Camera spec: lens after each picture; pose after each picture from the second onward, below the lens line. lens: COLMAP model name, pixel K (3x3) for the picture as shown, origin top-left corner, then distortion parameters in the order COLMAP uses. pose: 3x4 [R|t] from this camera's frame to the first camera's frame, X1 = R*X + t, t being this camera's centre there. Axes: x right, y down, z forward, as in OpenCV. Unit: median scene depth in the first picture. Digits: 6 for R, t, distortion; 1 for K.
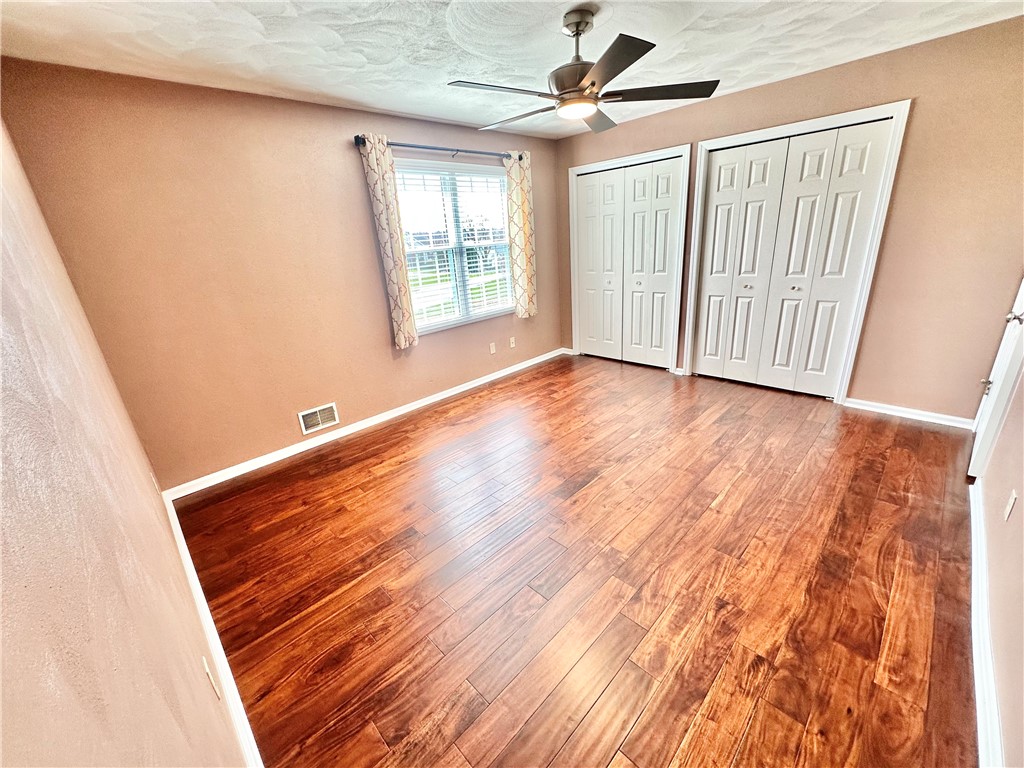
lens RADIAL K [[408.5, 0, 517.6], [0, 408.5, 385.1], [0, 0, 1]] dist [-0.002753, -0.000221]
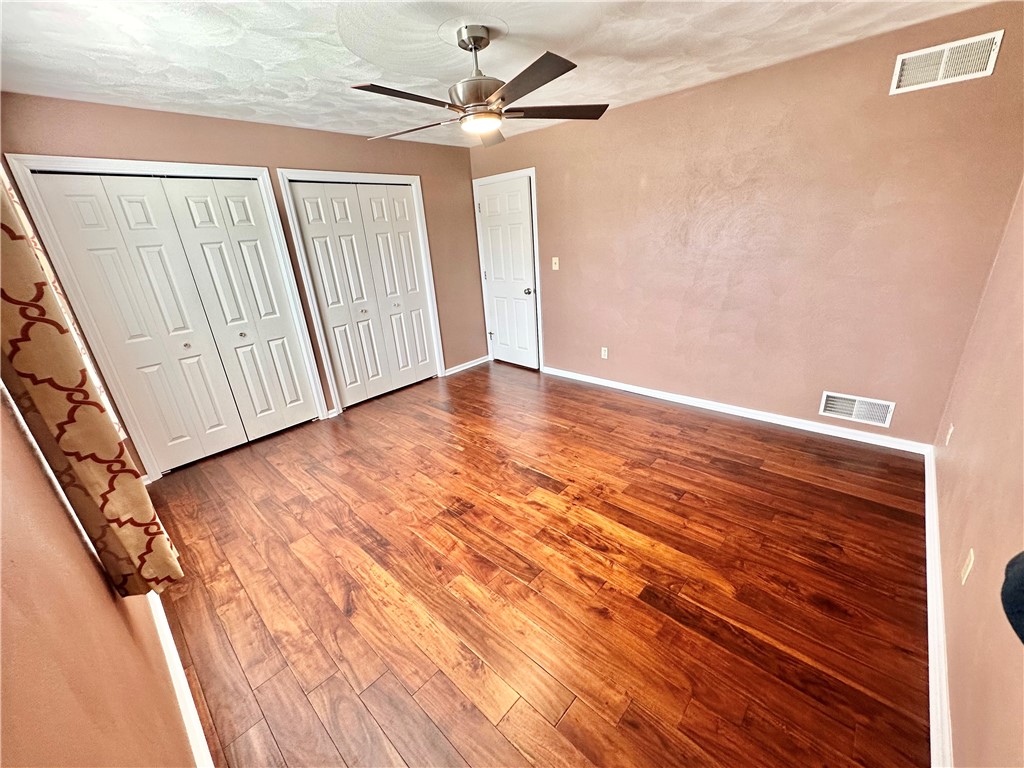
lens RADIAL K [[408.5, 0, 507.8], [0, 408.5, 385.4], [0, 0, 1]] dist [-0.002753, -0.000221]
pose [[-0.028574, -0.284845, 0.958148, -0.549898], [0.409126, 0.871241, 0.271210, -0.202968], [-0.912031, 0.399752, 0.091642, 0.614472]]
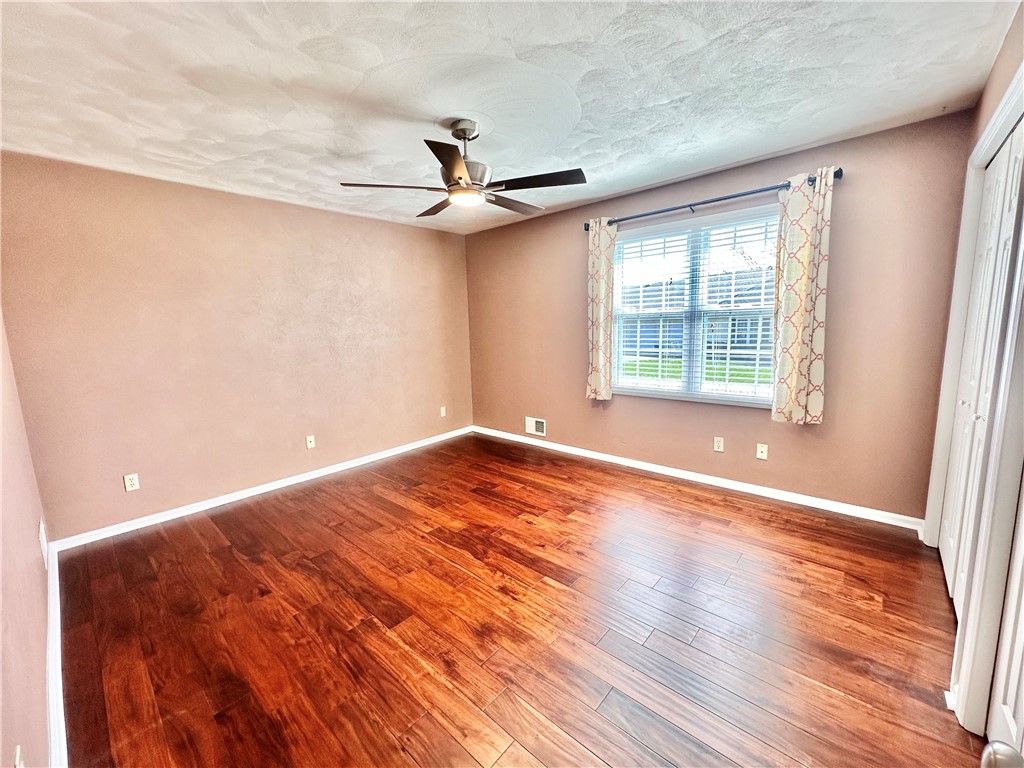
lens RADIAL K [[408.5, 0, 510.1], [0, 408.5, 384.3], [0, 0, 1]] dist [-0.002753, -0.000221]
pose [[0.045359, 0.219442, -0.974571, 0.757275], [-0.307725, 0.931205, 0.195355, -0.268023], [0.950394, 0.291038, 0.109766, 0.641256]]
